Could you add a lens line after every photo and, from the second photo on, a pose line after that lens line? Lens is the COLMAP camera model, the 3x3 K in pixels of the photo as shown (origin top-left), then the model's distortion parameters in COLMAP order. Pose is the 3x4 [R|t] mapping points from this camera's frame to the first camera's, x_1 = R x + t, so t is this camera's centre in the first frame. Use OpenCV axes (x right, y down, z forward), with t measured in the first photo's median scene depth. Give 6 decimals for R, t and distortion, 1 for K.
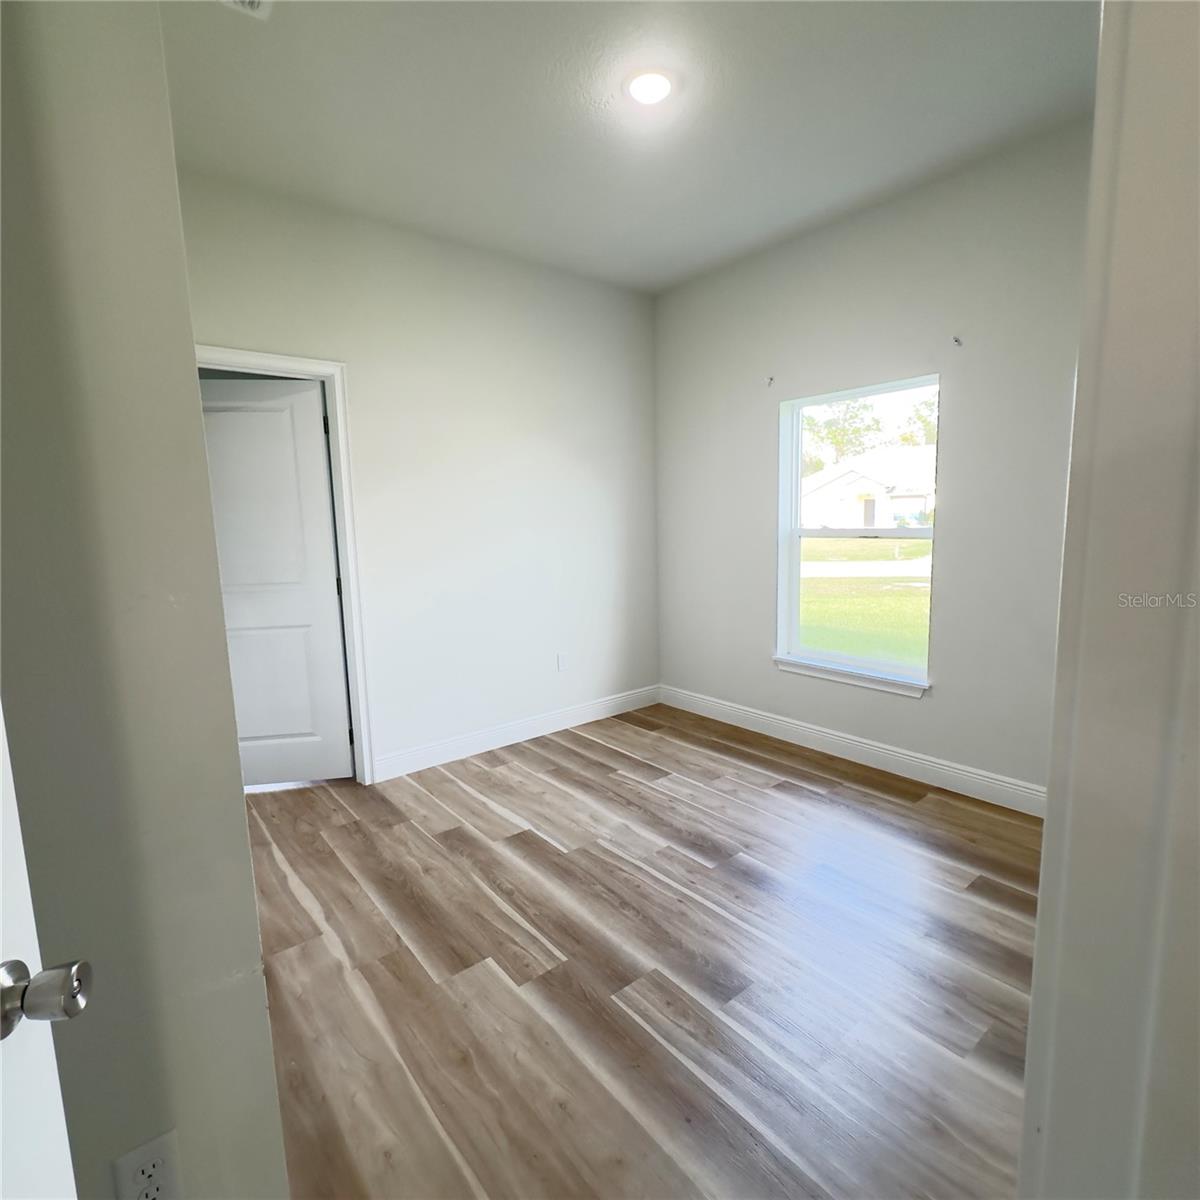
lens RADIAL K [[634.7, 0, 601.5], [0, 634.7, 599.6], [0, 0, 1]] dist [0.000893, -0.000929]
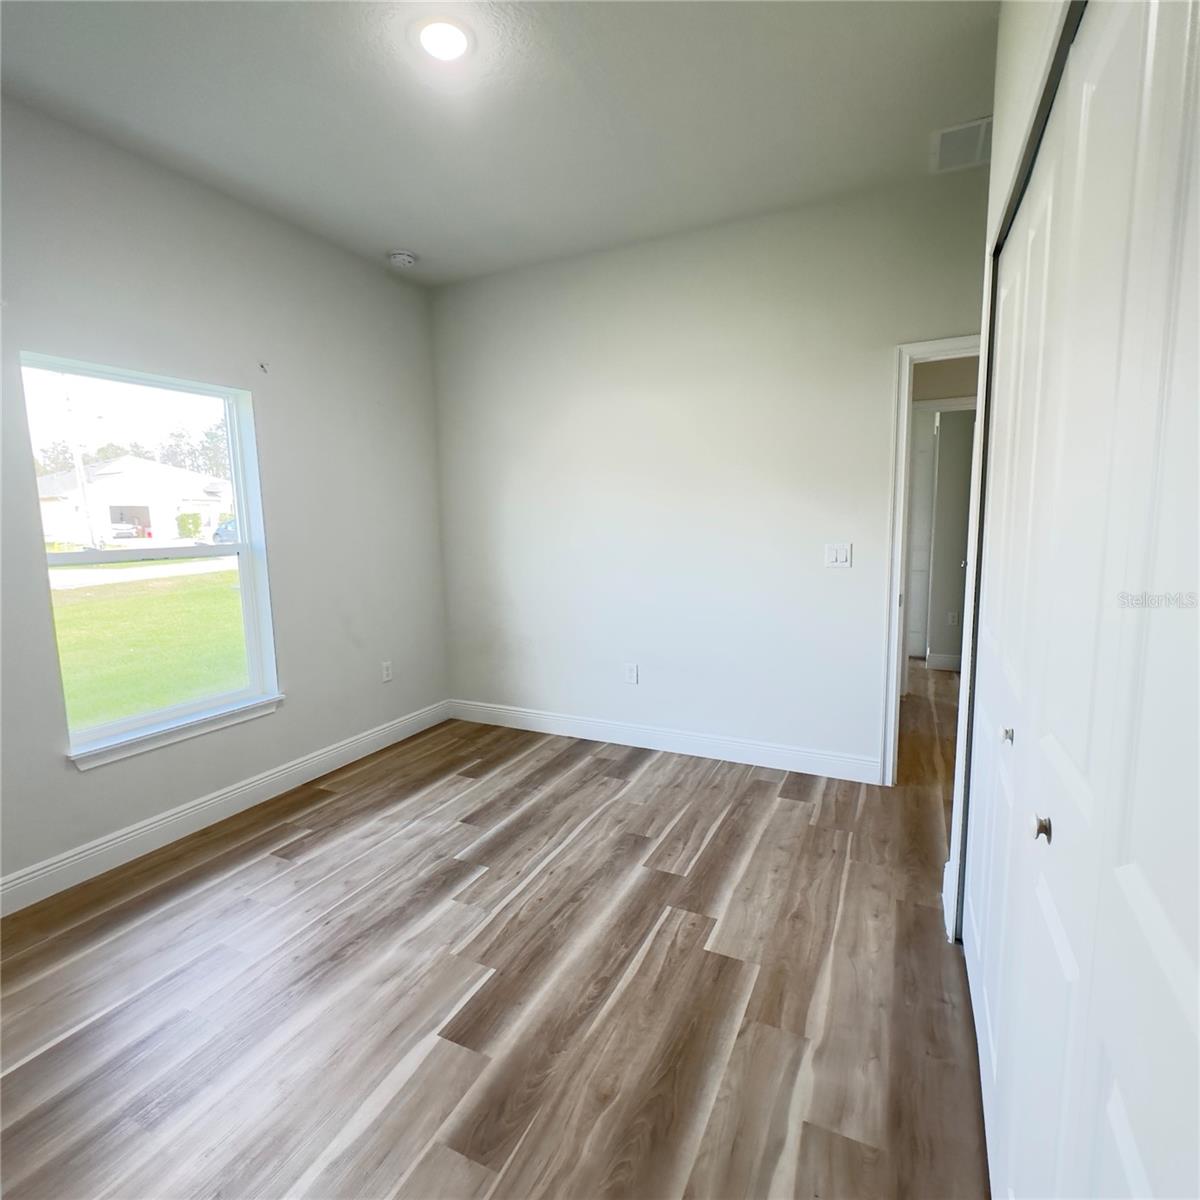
lens RADIAL K [[634.7, 0, 598.9], [0, 634.7, 602.0], [0, 0, 1]] dist [0.000893, -0.000929]
pose [[-0.420046, -0.083391, 0.903663, -0.868631], [0.149302, 0.975850, 0.159452, -0.140205], [-0.895137, 0.201896, -0.397452, 1.291260]]
